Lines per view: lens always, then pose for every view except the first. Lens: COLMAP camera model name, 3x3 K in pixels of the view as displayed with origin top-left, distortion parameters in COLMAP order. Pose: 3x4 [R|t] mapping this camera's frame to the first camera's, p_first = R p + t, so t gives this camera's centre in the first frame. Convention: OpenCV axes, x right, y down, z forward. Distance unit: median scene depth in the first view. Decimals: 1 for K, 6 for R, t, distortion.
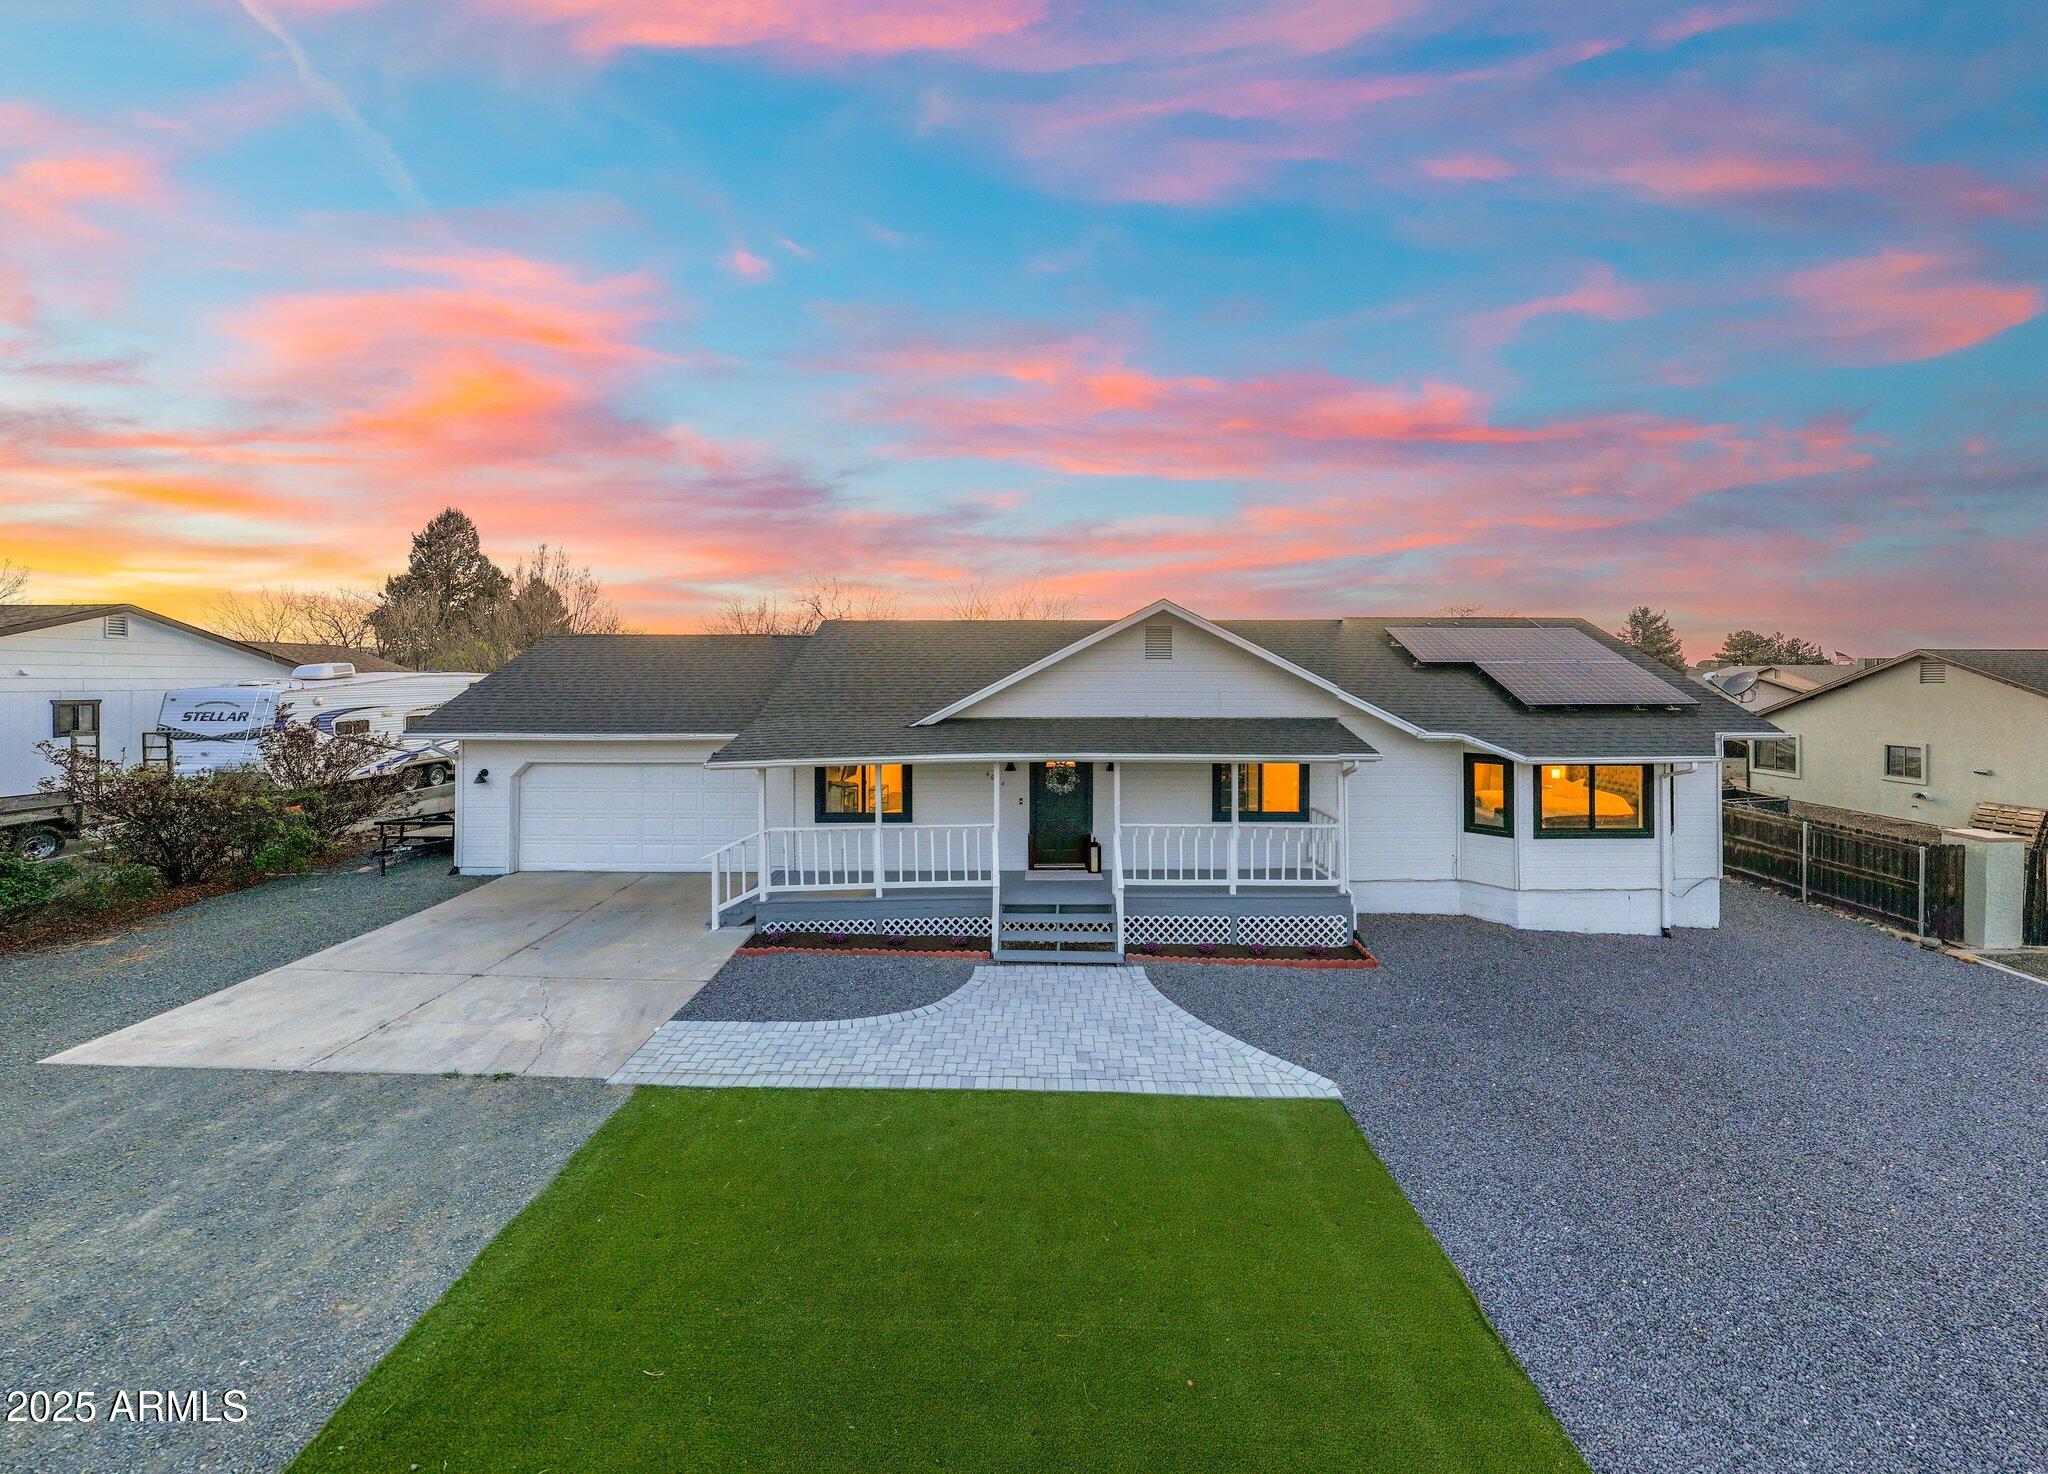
lens RADIAL K [[721.8, 0, 1043.5], [0, 721.8, 696.3], [0, 0, 1]] dist [-0.002079, -0.000211]
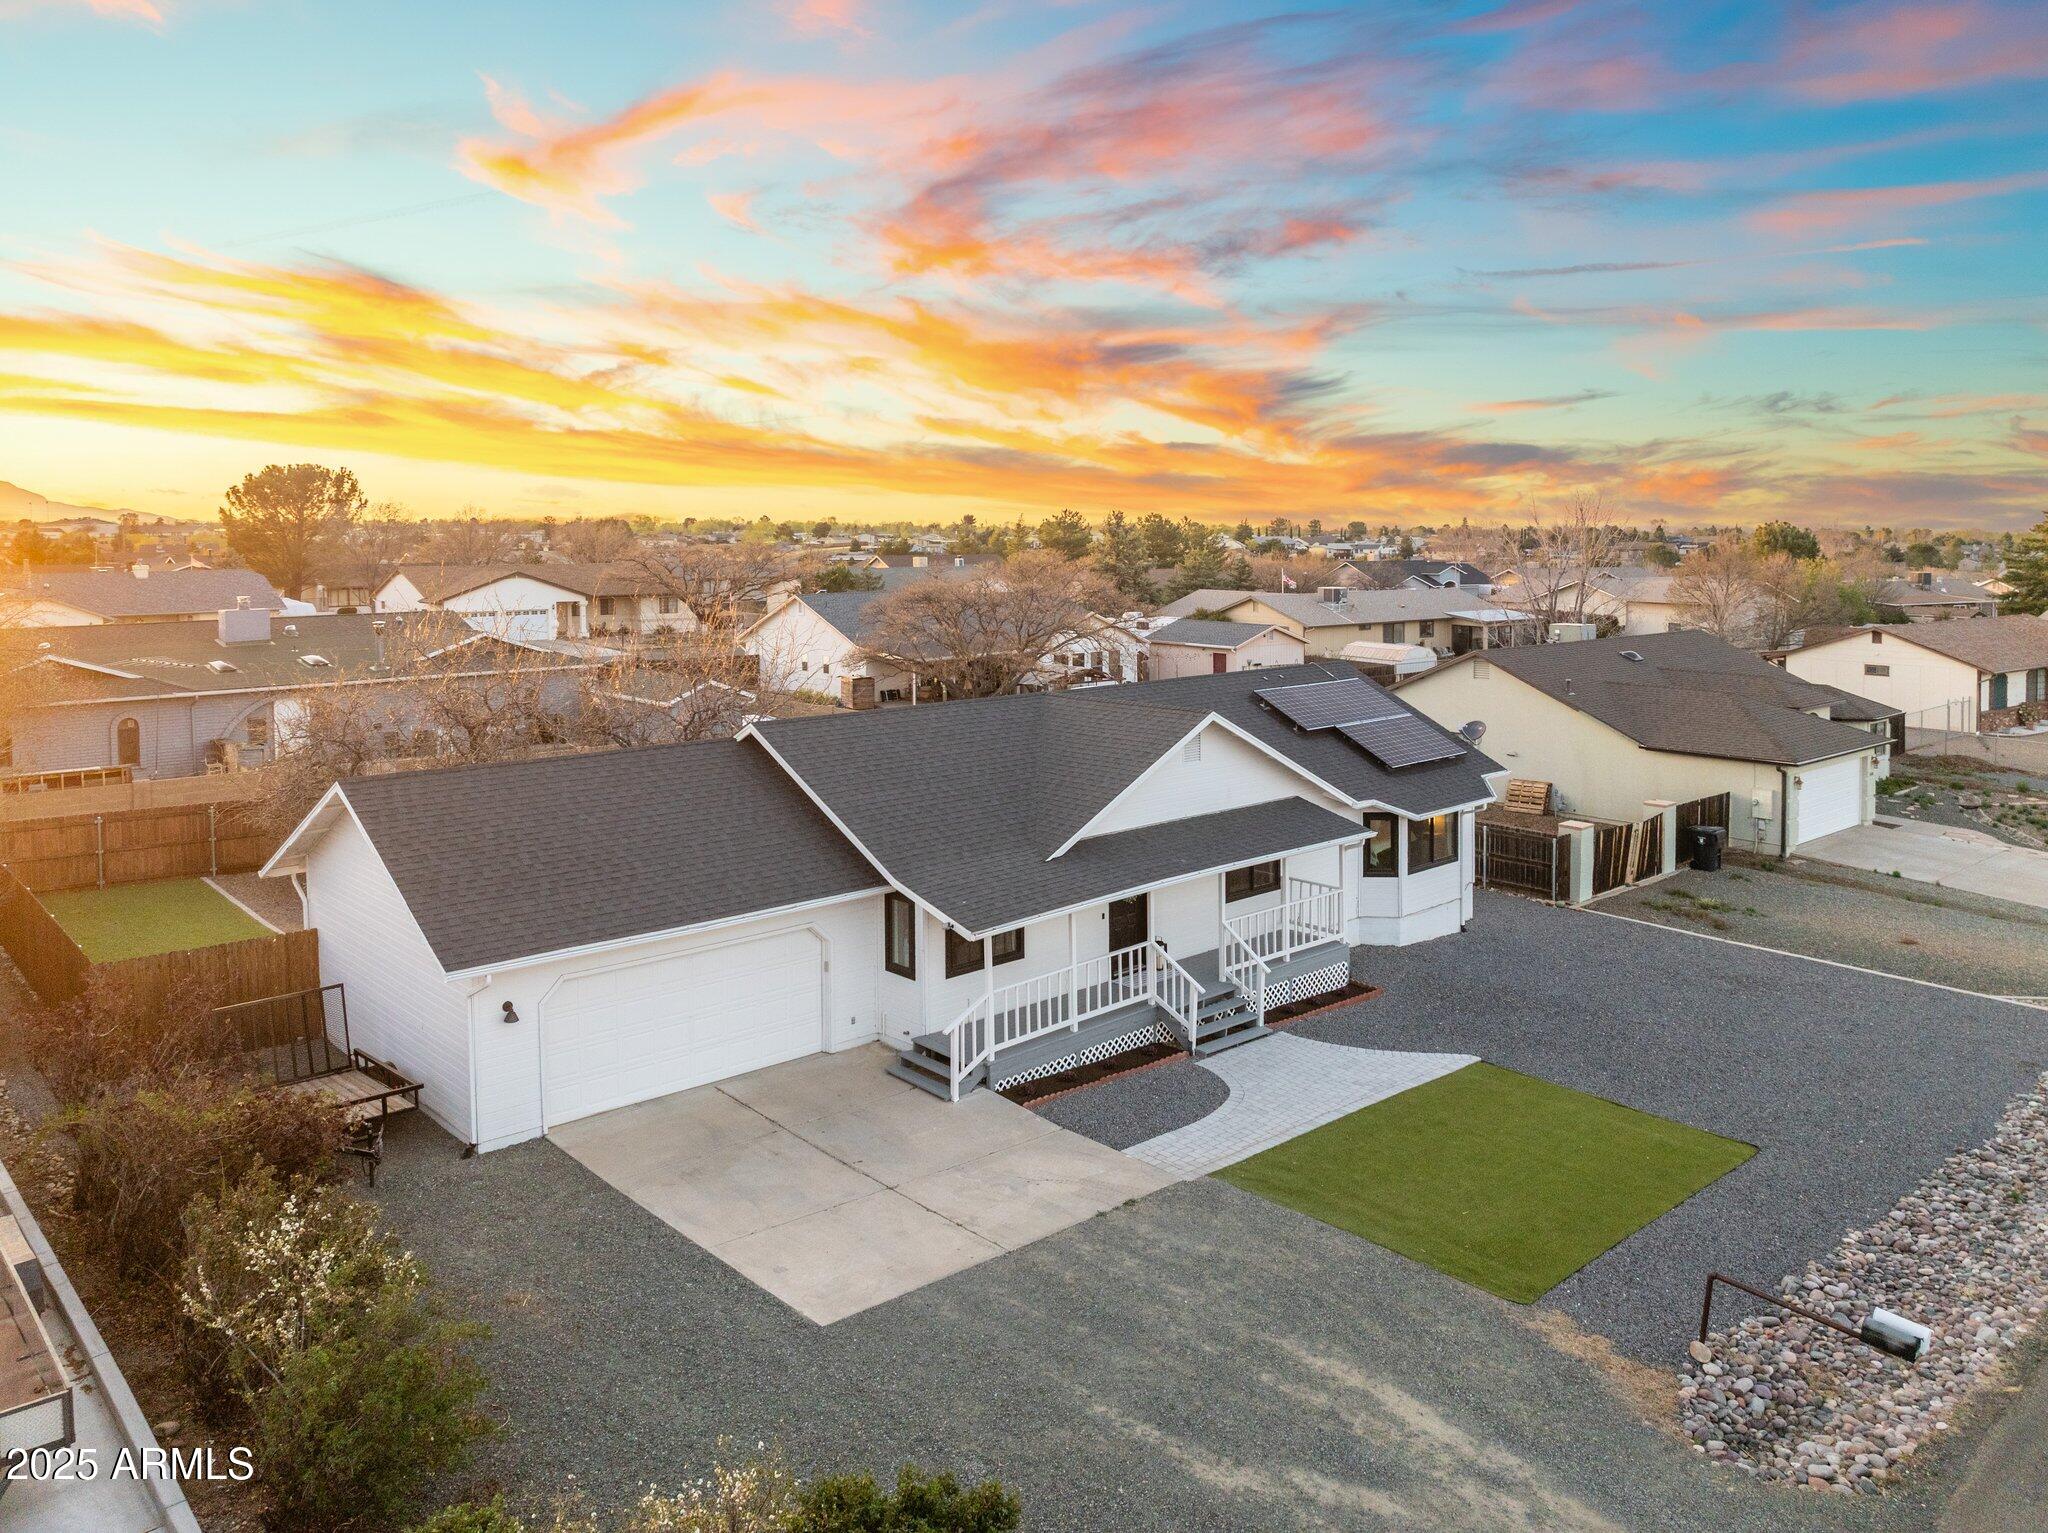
lens RADIAL K [[1470.7, 0, 1030.6], [0, 1470.7, 765.8], [0, 0, 1]] dist [-0.033912, -0.002680]
pose [[0.734134, -0.103984, 0.670995, -1.657626], [0.018946, 0.990956, 0.132841, -0.382303], [-0.678740, -0.084811, 0.729465, -0.461633]]
